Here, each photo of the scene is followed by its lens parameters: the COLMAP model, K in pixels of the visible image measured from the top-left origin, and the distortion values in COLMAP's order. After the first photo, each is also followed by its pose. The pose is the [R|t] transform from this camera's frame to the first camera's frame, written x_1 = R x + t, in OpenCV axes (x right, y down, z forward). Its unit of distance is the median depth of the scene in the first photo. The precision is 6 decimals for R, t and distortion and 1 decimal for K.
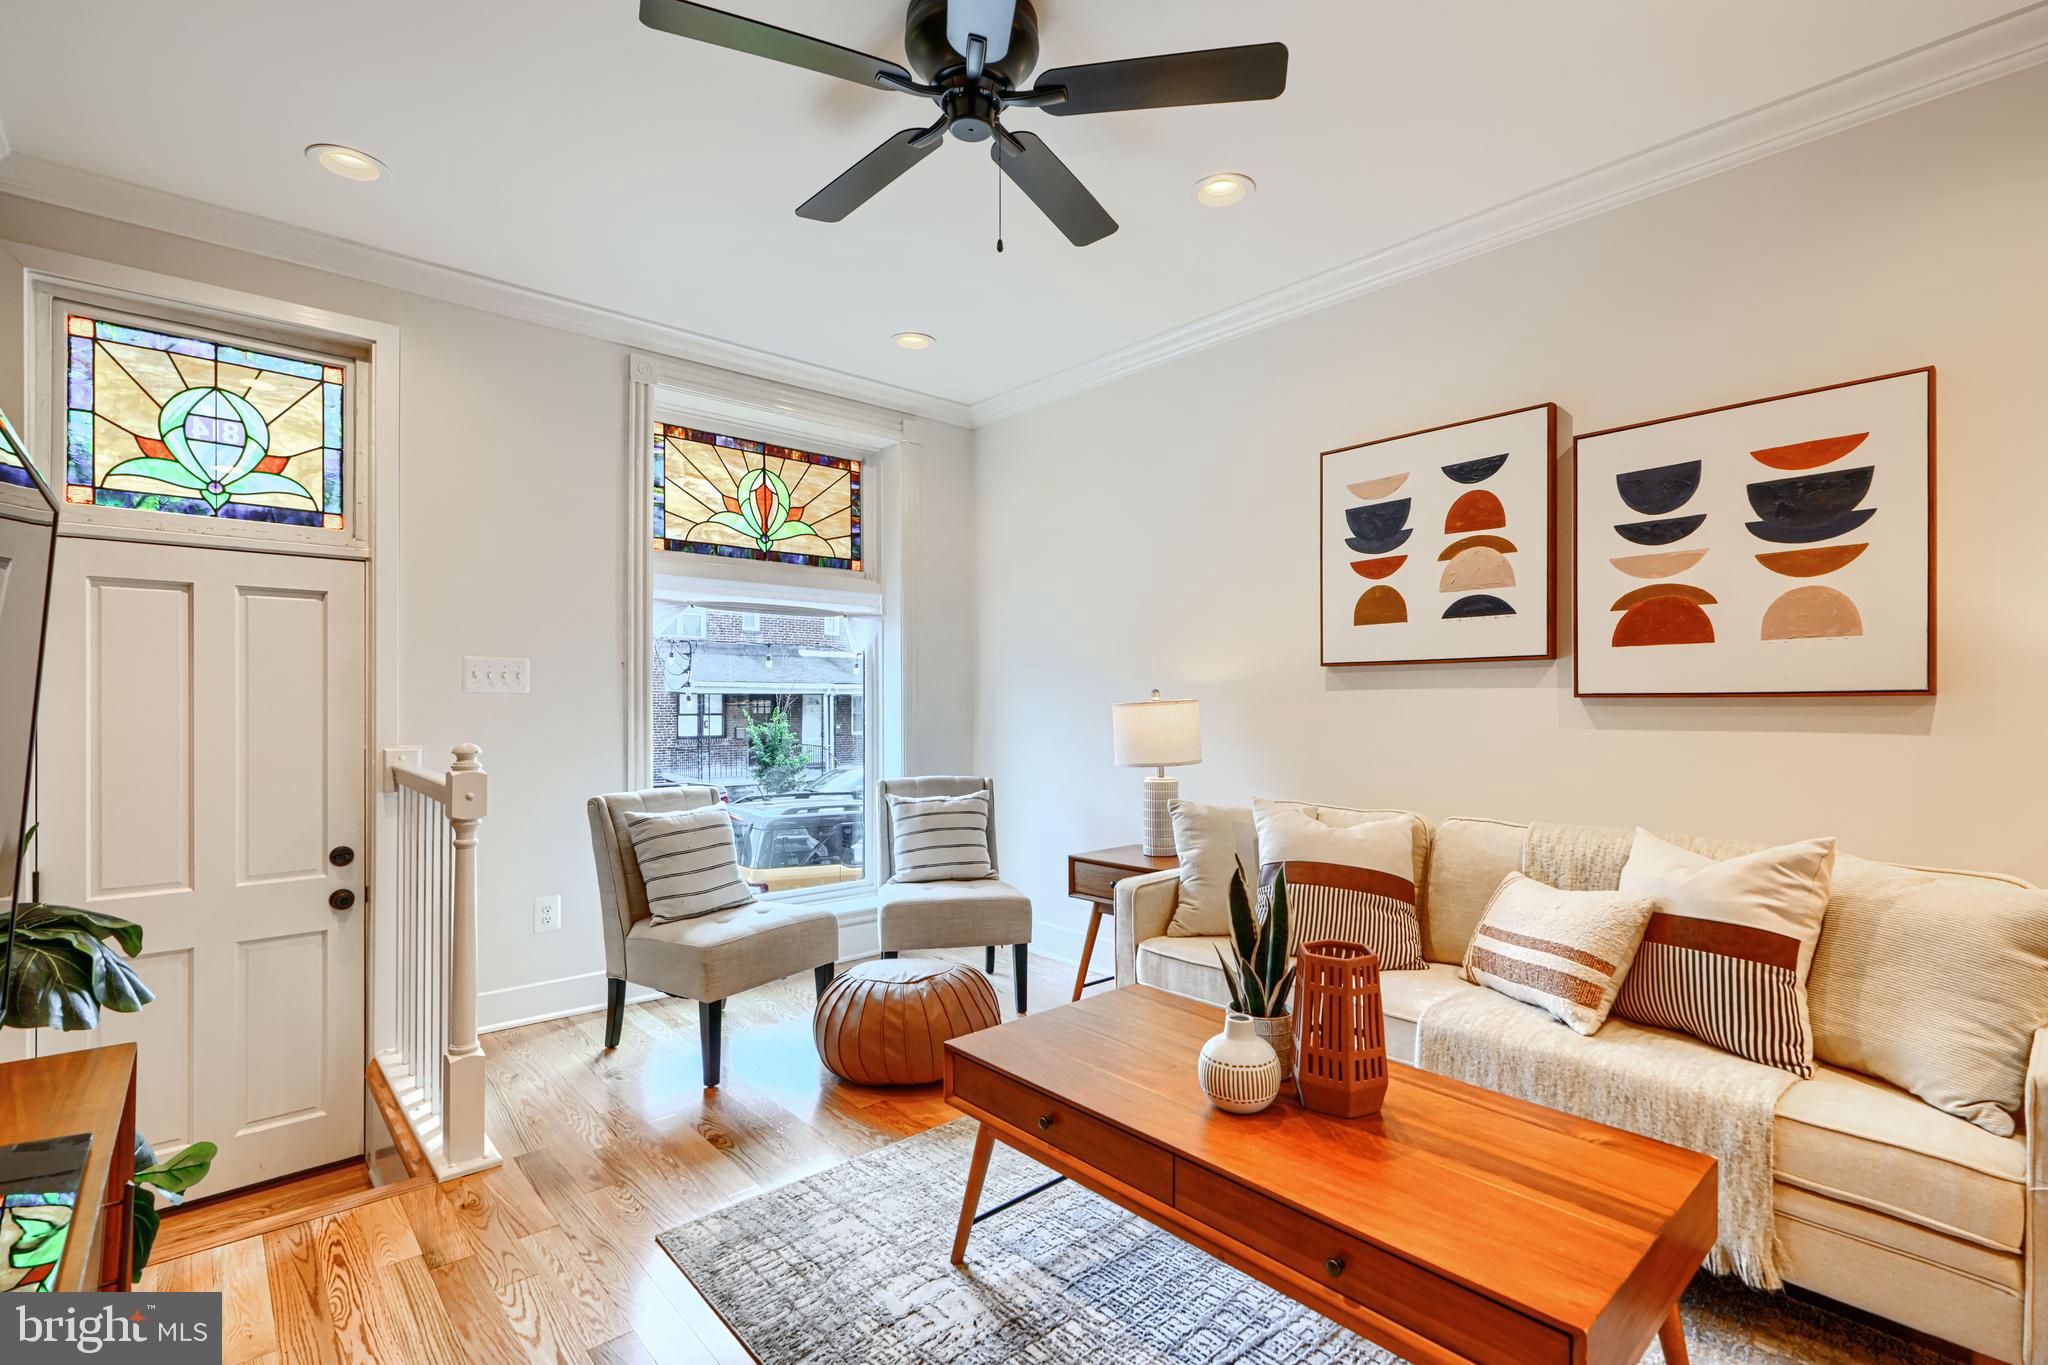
lens RADIAL K [[928.3, 0, 1037.4], [0, 928.3, 694.6], [0, 0, 1]] dist [-0.000606, 0.000905]
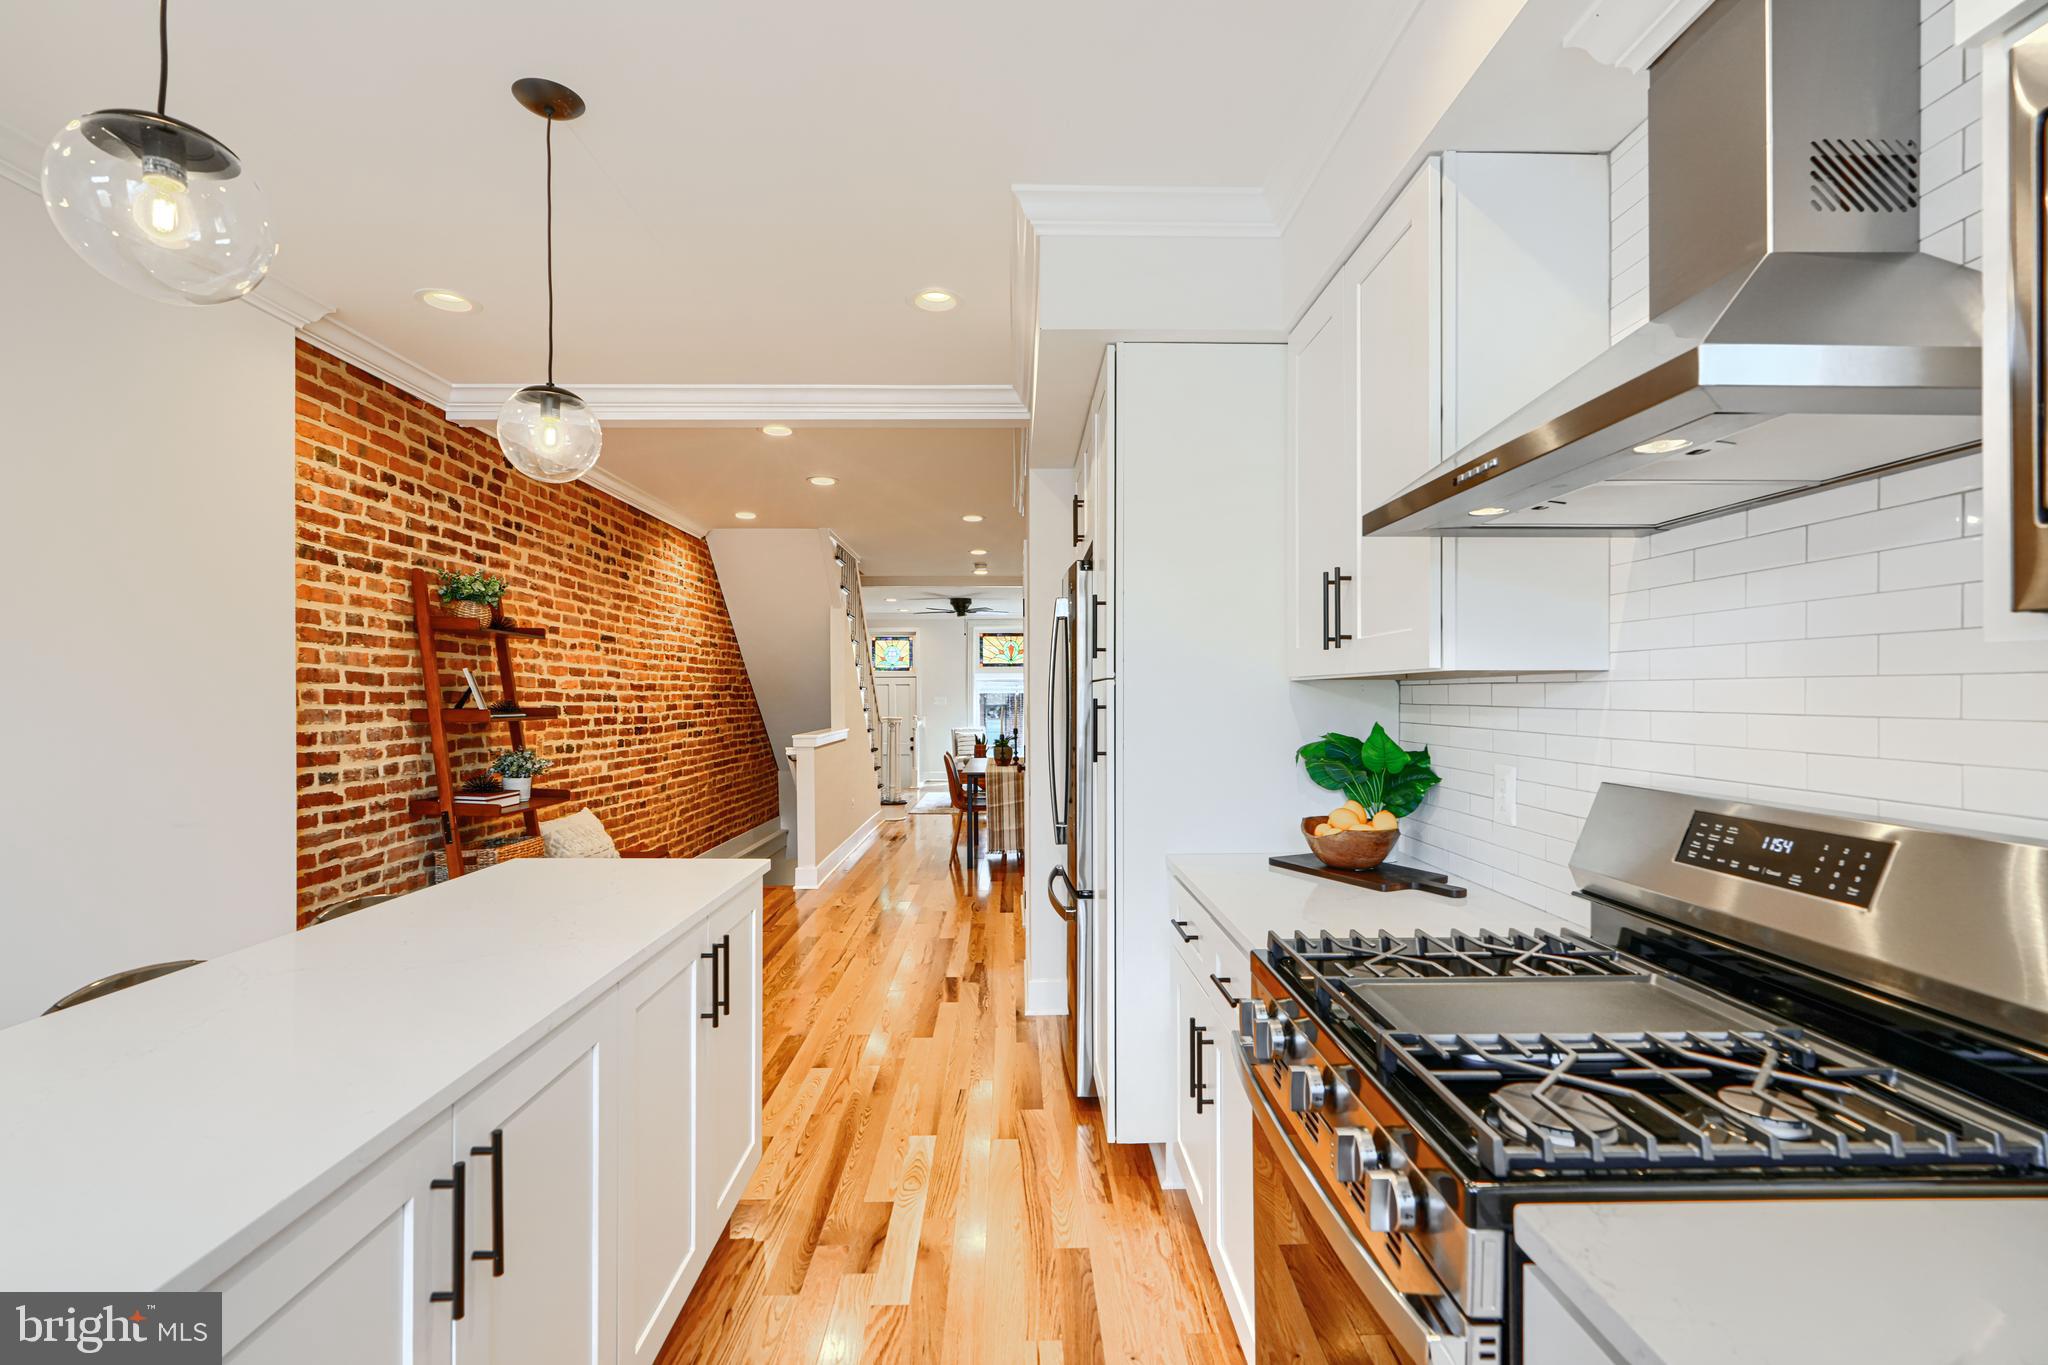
lens RADIAL K [[928.3, 0, 1029.7], [0, 928.3, 696.4], [0, 0, 1]] dist [-0.000606, 0.000905]
pose [[0.750019, -0.005070, -0.661396, 2.967620], [0.011333, 0.999922, 0.005186, -0.069472], [0.661319, -0.011385, 0.750019, -2.265343]]
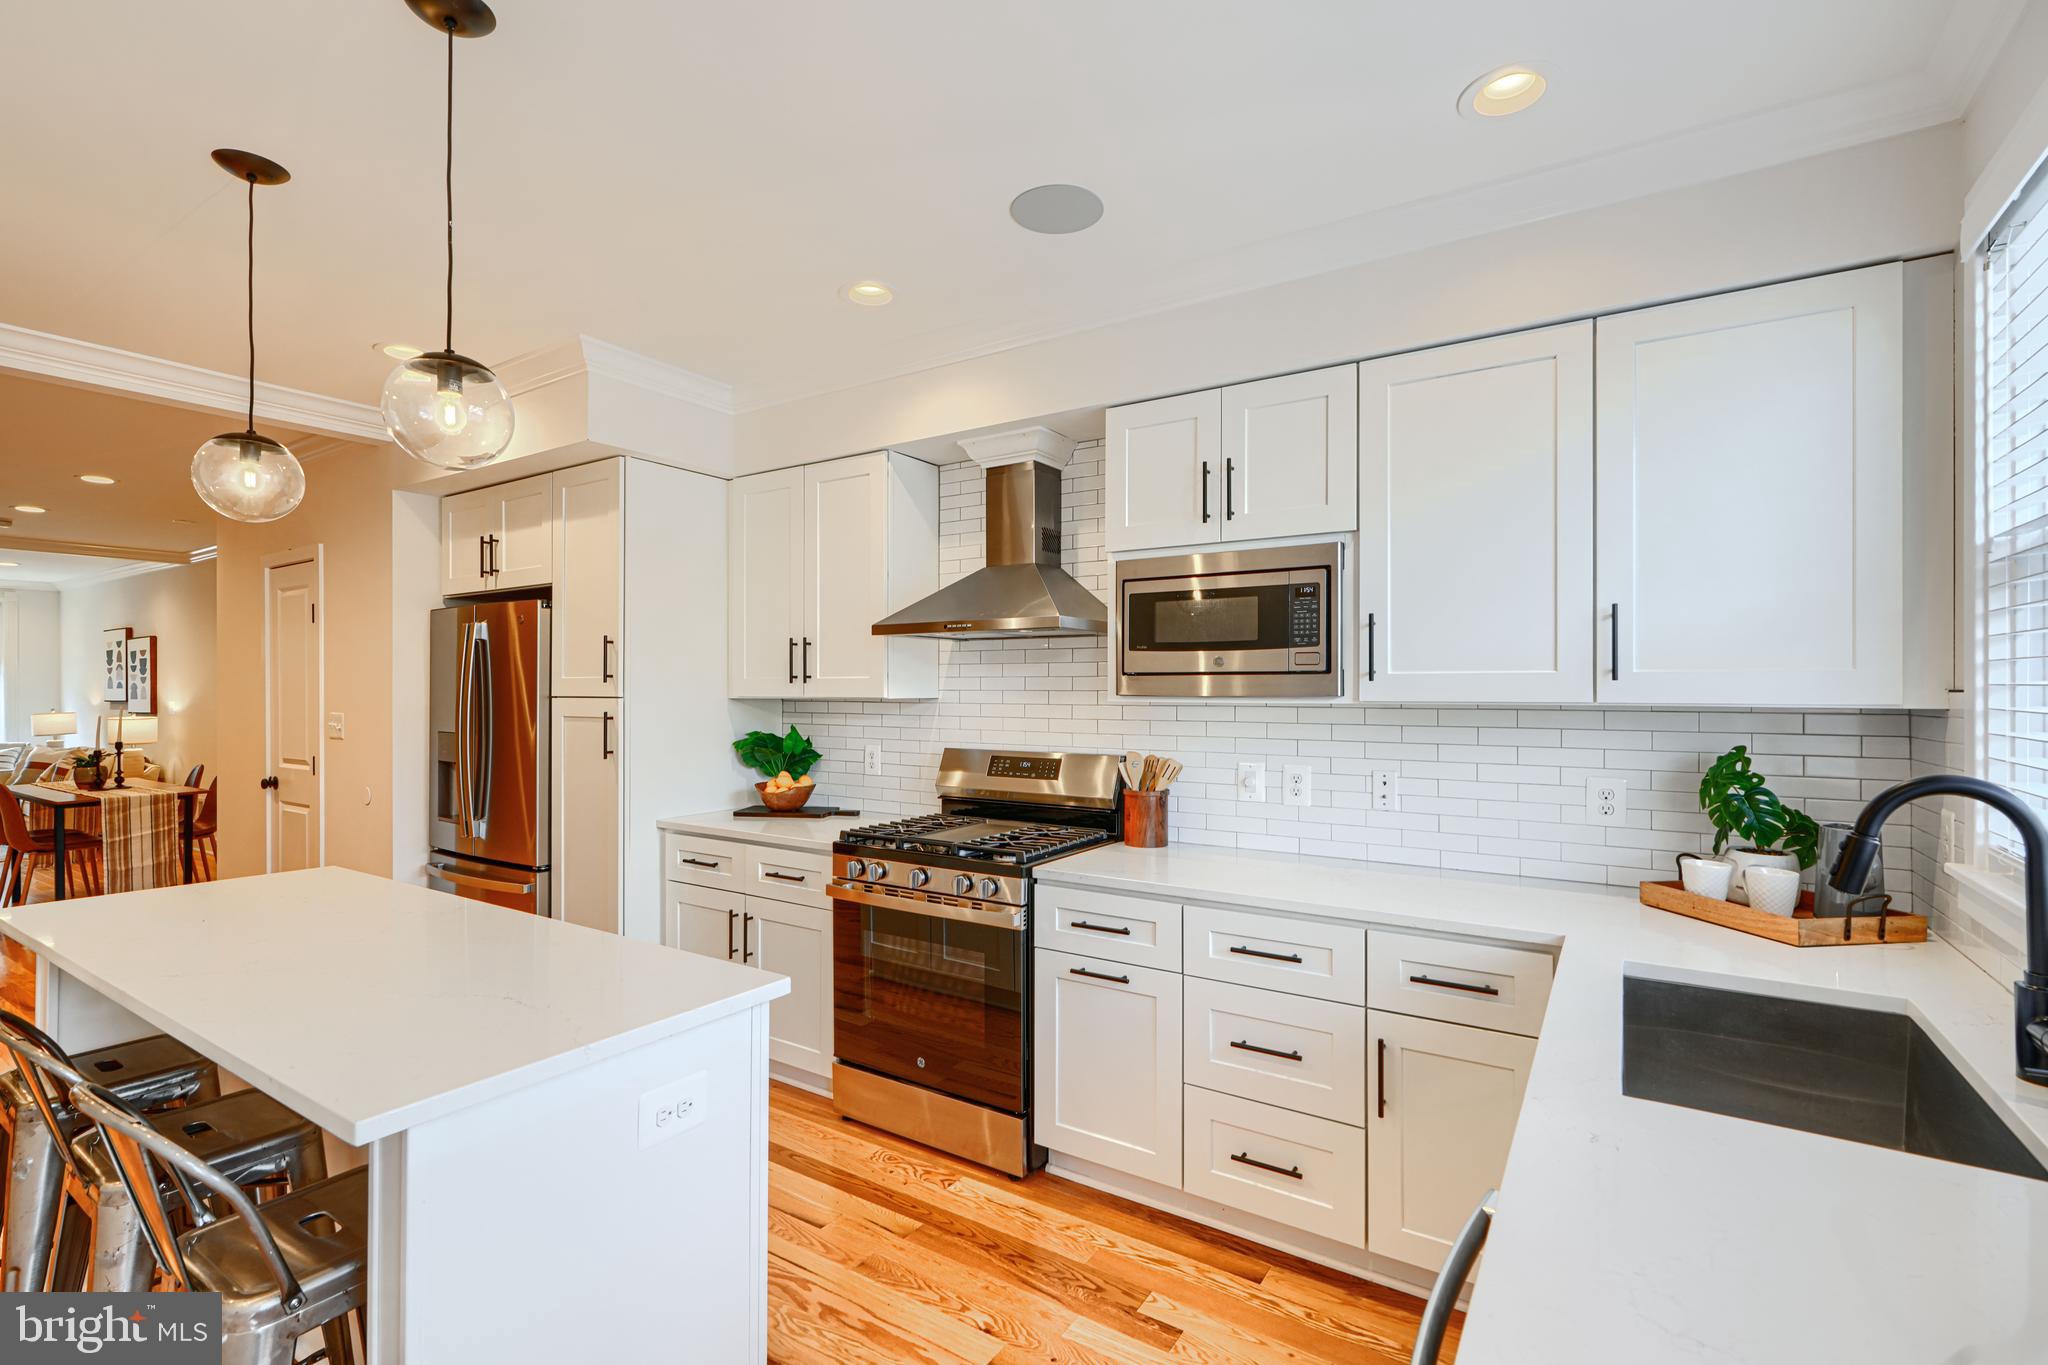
lens RADIAL K [[928.3, 0, 1027.6], [0, 928.3, 686.1], [0, 0, 1]] dist [-0.000606, 0.000905]
pose [[0.968027, -0.002101, 0.250838, 2.649527], [0.000778, 0.999985, 0.005373, -0.102714], [-0.250846, -0.005006, 0.968014, -2.875484]]
